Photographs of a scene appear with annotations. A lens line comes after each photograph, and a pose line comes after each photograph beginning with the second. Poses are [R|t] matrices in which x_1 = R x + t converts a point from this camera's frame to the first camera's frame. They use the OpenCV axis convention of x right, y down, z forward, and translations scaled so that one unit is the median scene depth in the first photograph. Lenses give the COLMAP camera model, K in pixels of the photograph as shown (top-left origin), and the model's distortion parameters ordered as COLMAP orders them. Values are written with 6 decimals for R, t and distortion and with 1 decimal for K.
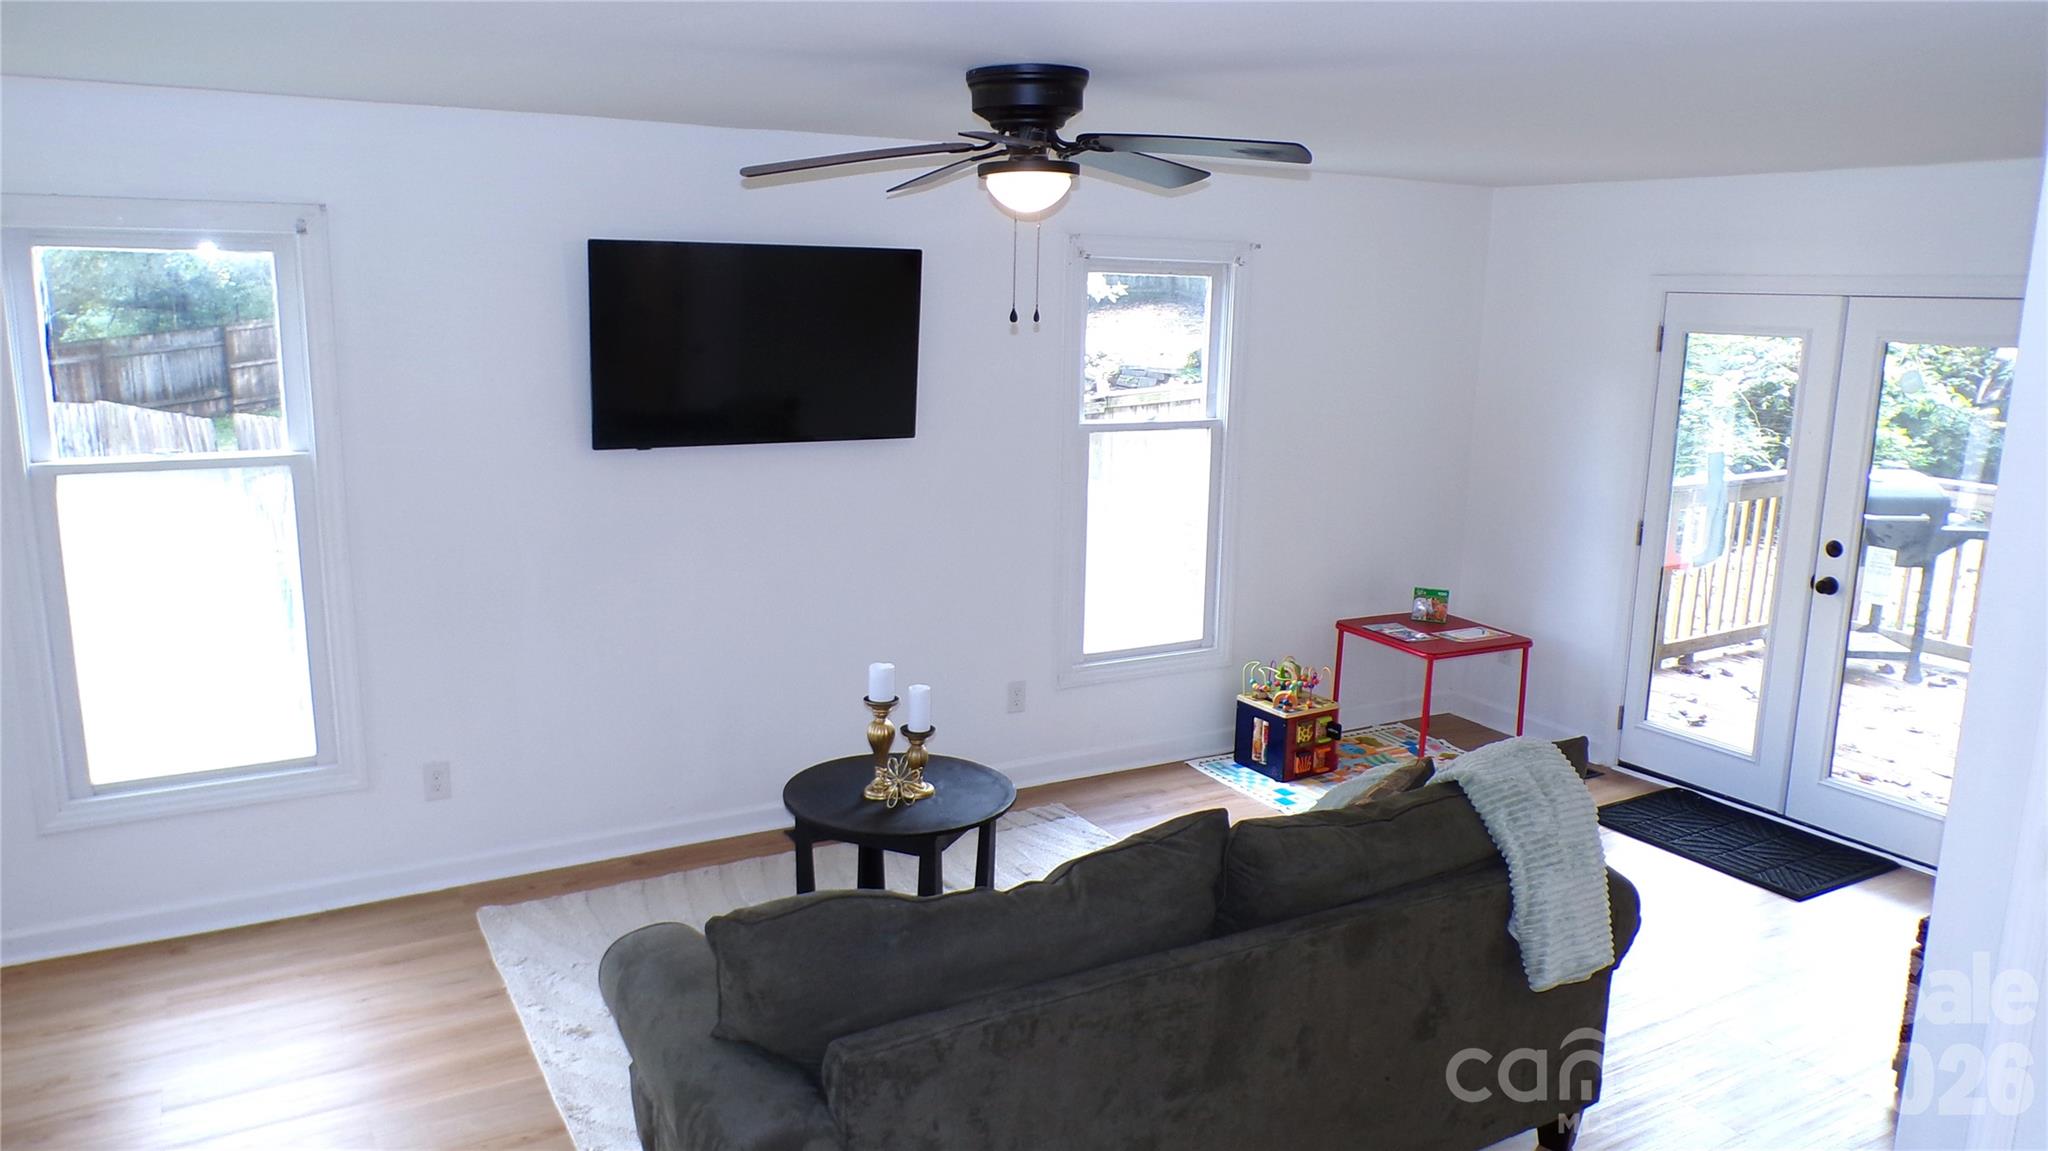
lens RADIAL K [[1434.8, 0, 1024.0], [0, 1434.8, 575.5], [0, 0, 1]] dist [-0.003669, -0.002263]
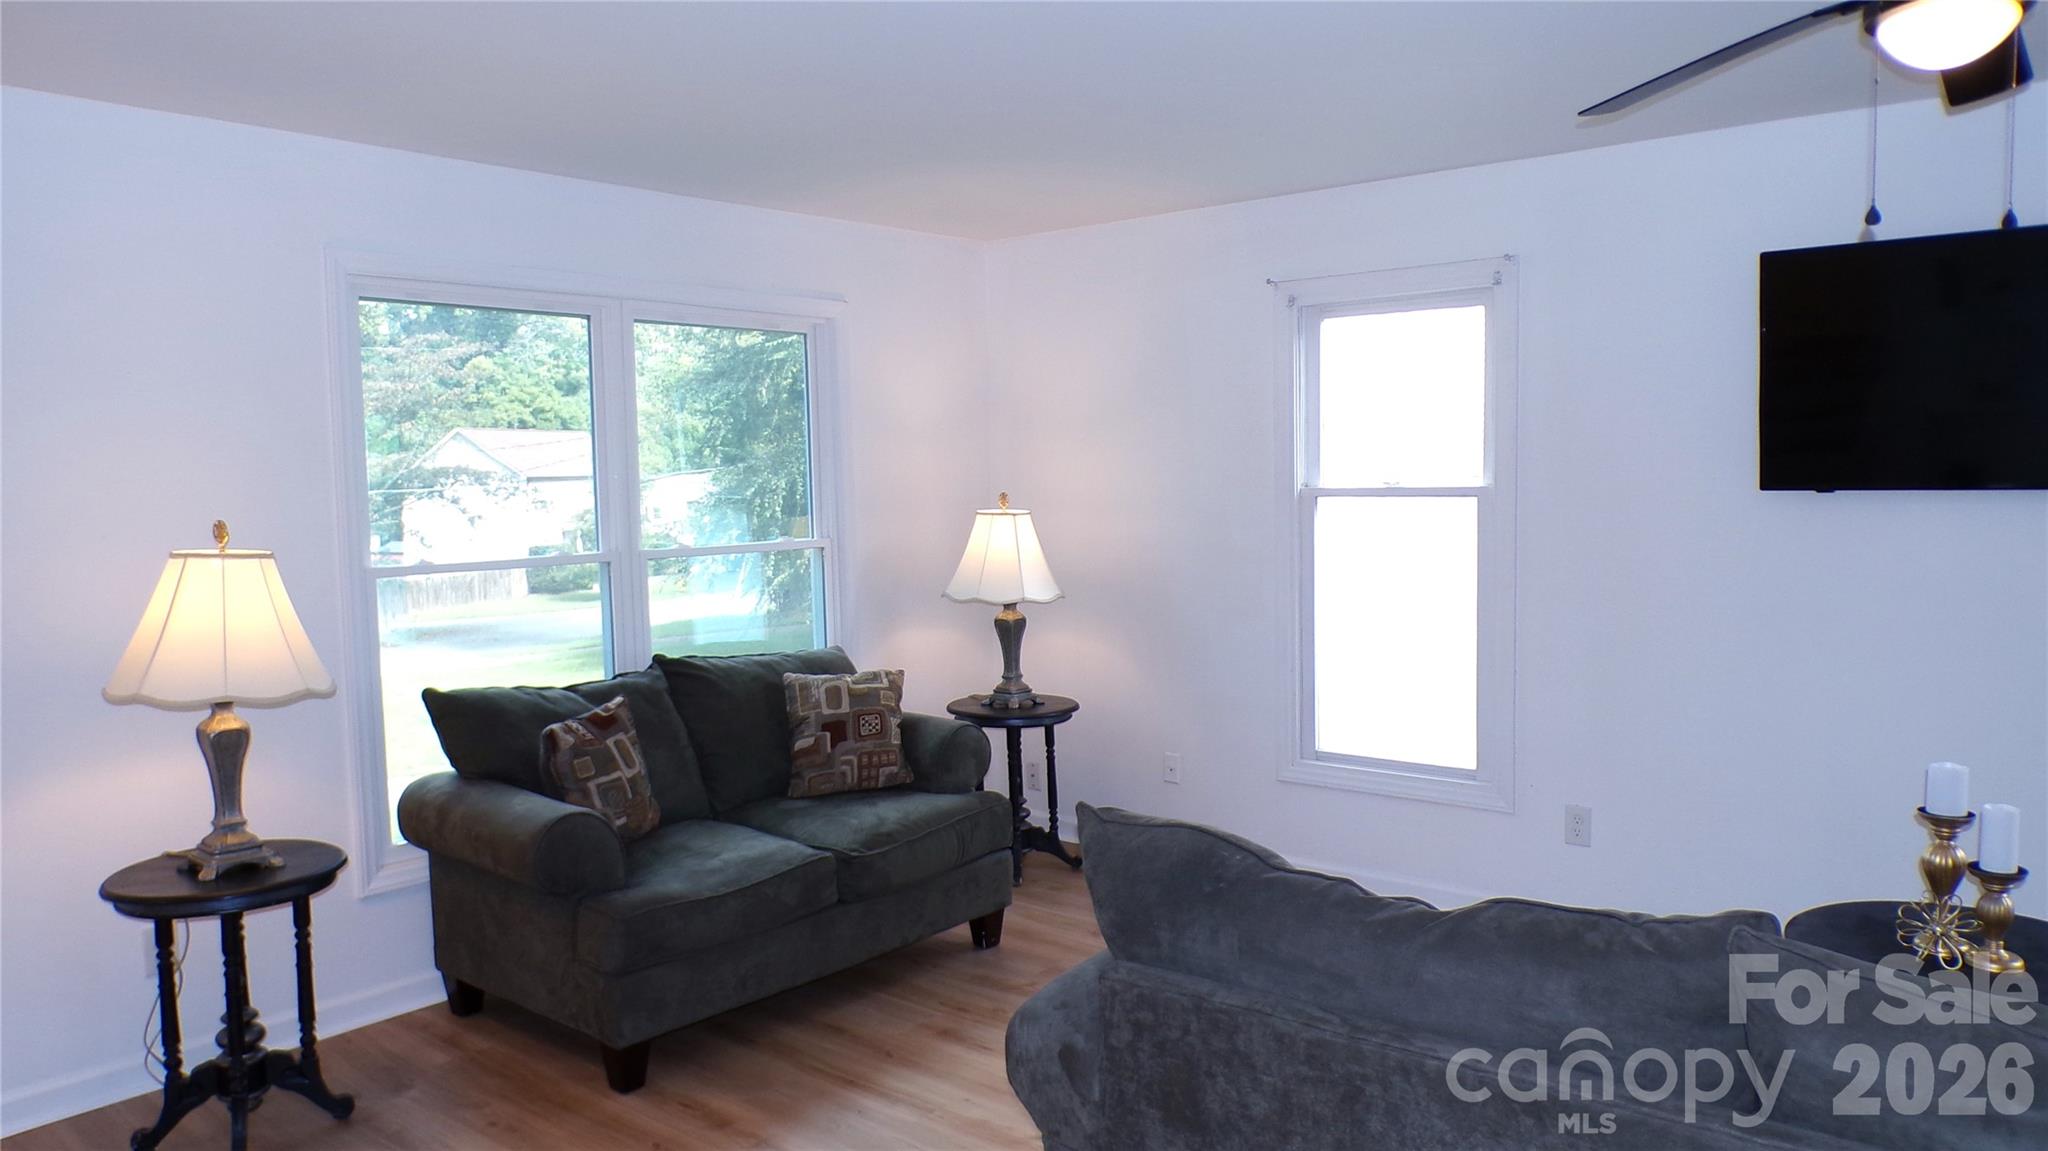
lens RADIAL K [[1434.8, 0, 1024.0], [0, 1434.8, 575.5], [0, 0, 1]] dist [-0.003669, -0.002263]
pose [[0.349662, 0.046781, -0.935707, 0.364687], [-0.162363, 0.986666, -0.011344, 0.047210], [0.922700, 0.155891, 0.352595, 0.279363]]
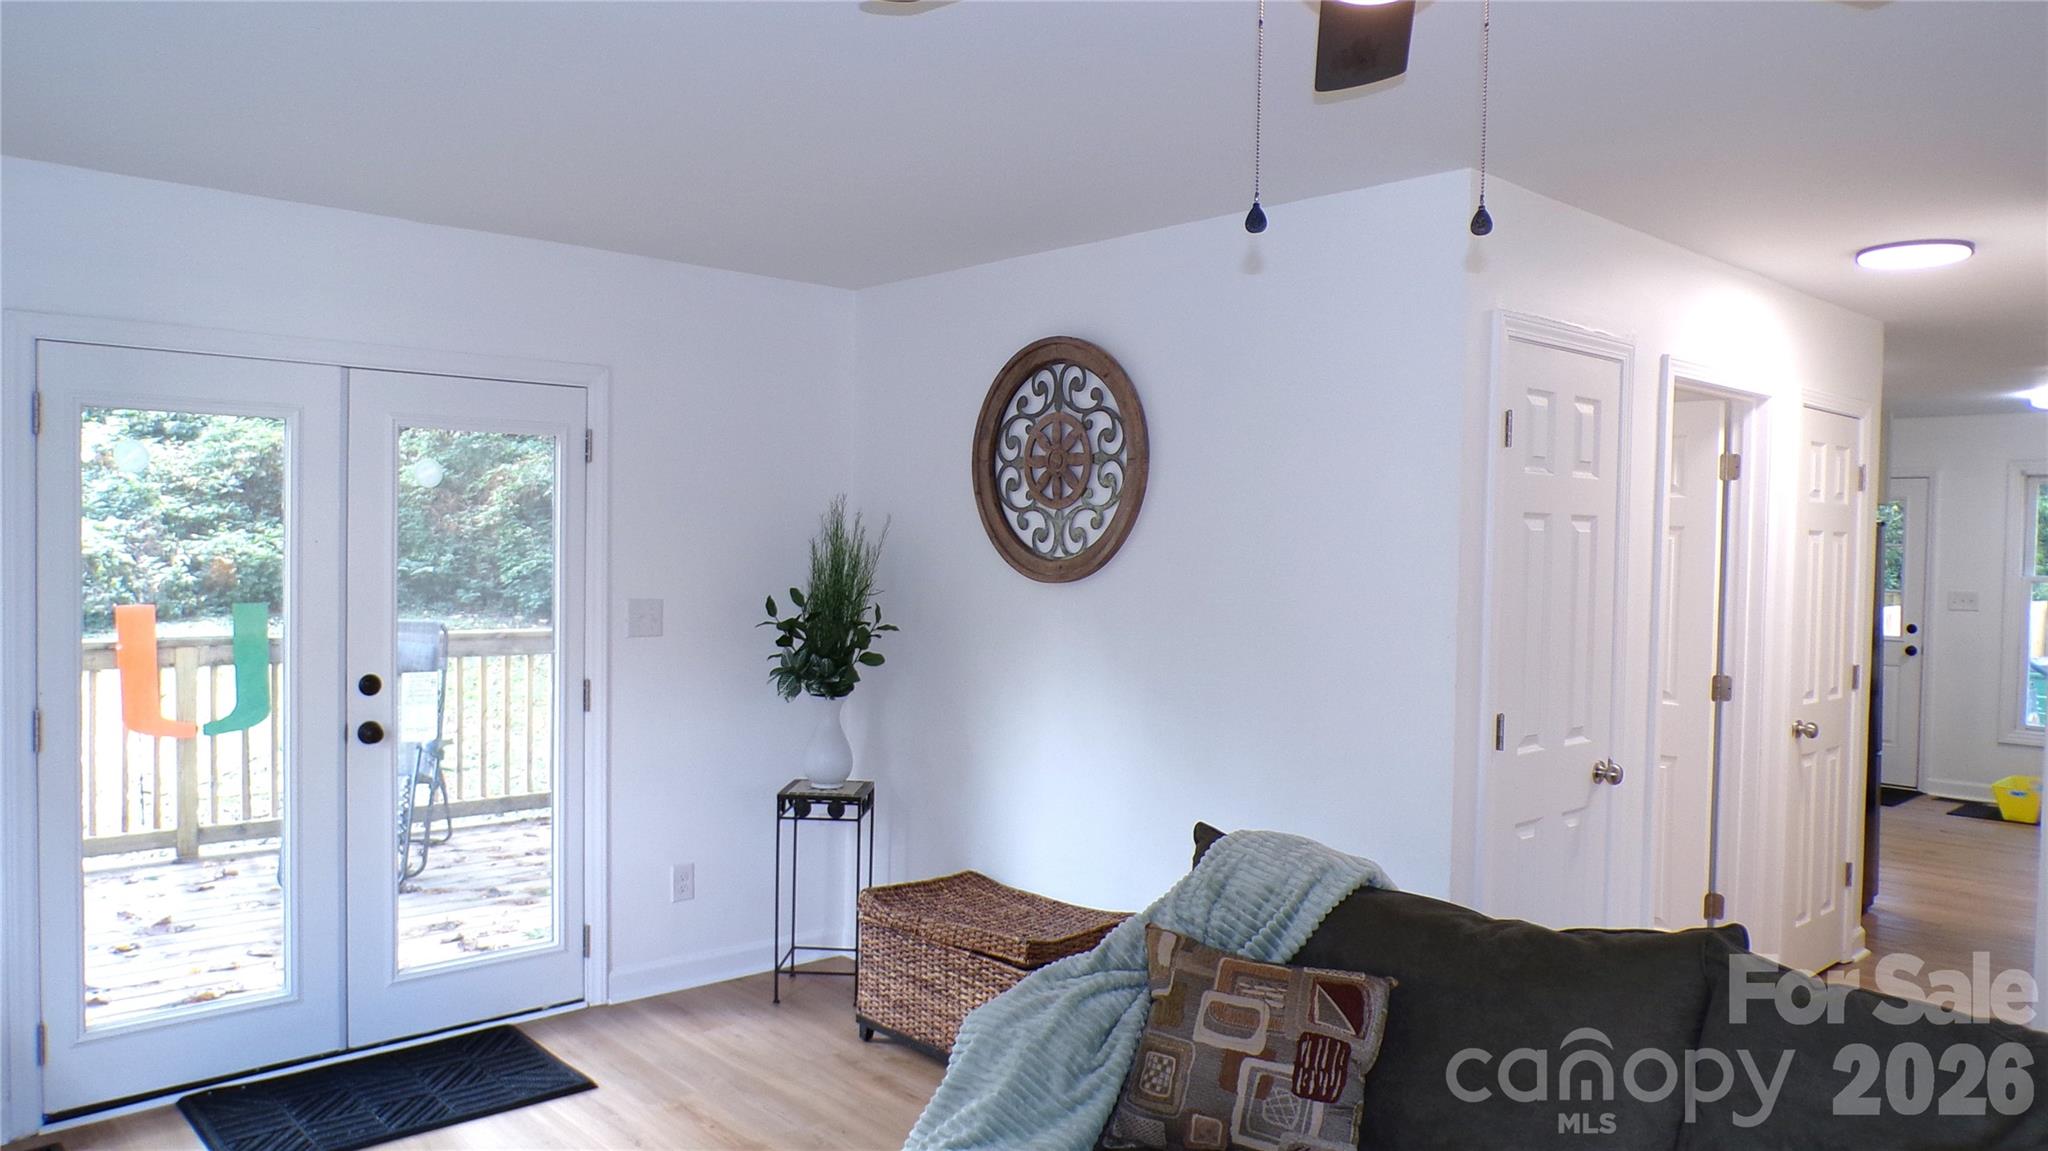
lens RADIAL K [[1434.8, 0, 1024.0], [0, 1434.8, 575.5], [0, 0, 1]] dist [-0.003669, -0.002263]
pose [[-0.220025, -0.054413, 0.973975, -0.472971], [0.167182, 0.981567, 0.092605, -0.153765], [-0.961061, 0.183207, -0.206872, 1.367070]]
